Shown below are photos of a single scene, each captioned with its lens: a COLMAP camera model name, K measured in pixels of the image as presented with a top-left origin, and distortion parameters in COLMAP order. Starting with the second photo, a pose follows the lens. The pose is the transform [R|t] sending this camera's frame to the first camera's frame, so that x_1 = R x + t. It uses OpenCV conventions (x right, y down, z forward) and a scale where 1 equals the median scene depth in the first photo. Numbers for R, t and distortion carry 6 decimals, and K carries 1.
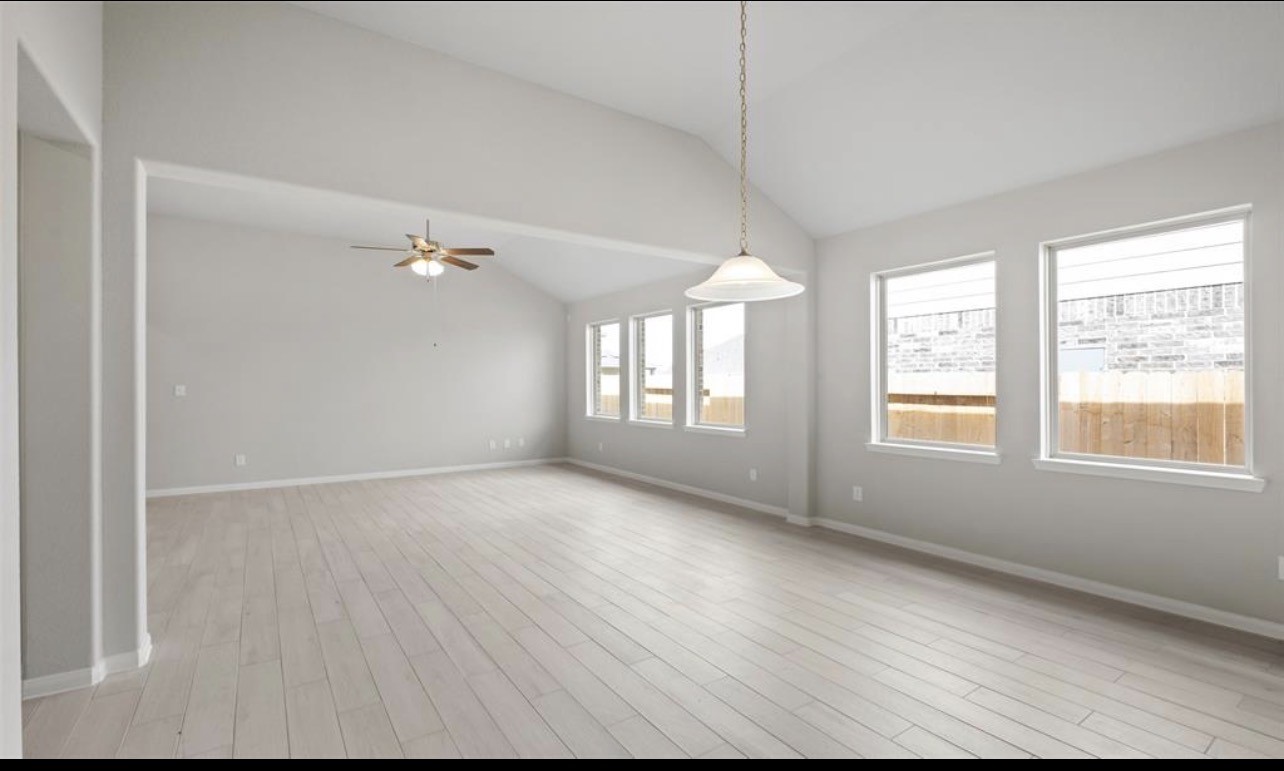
lens RADIAL K [[556.4, 0, 641.4], [0, 556.4, 384.9], [0, 0, 1]] dist [-0.003277, -0.000017]
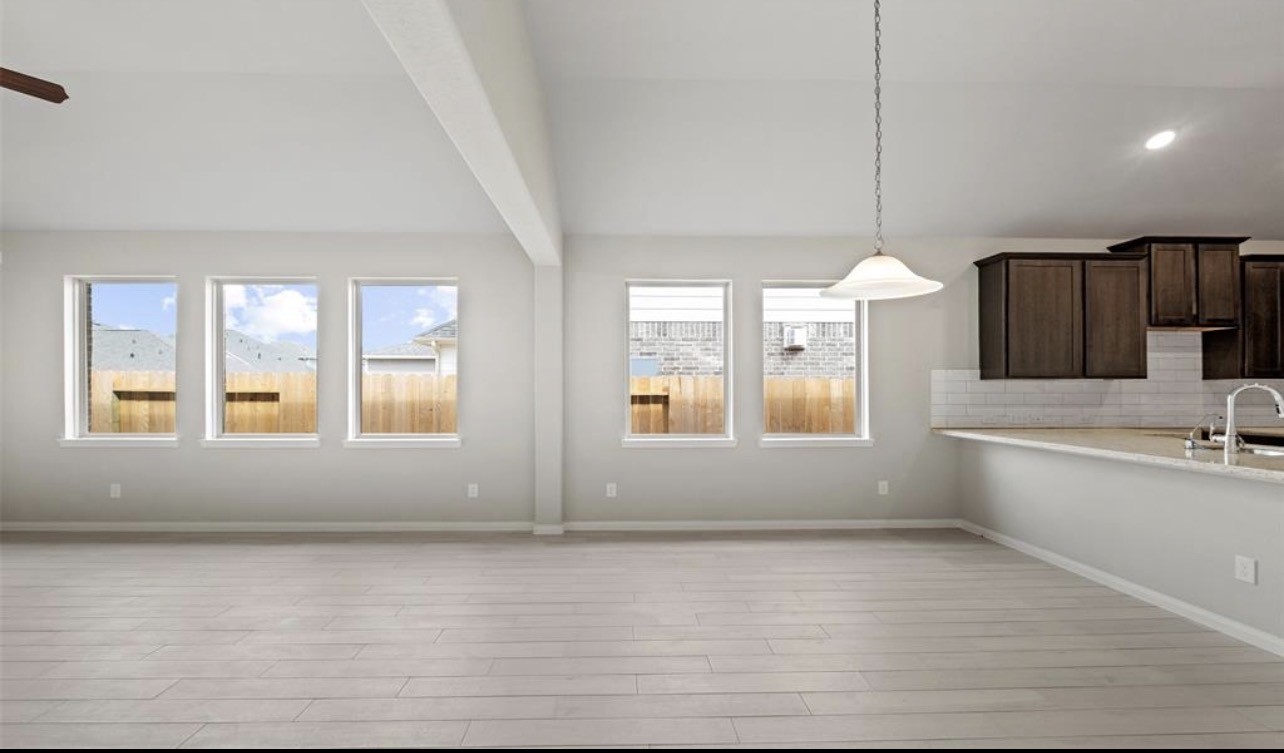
lens RADIAL K [[563.0, 0, 636.3], [0, 563.0, 378.1], [0, 0, 1]] dist [-0.004207, -0.000292]
pose [[0.538283, 0.021190, 0.842498, -0.354403], [-0.001156, 0.999701, -0.024405, 0.012081], [-0.842763, 0.012163, 0.538147, 0.311927]]
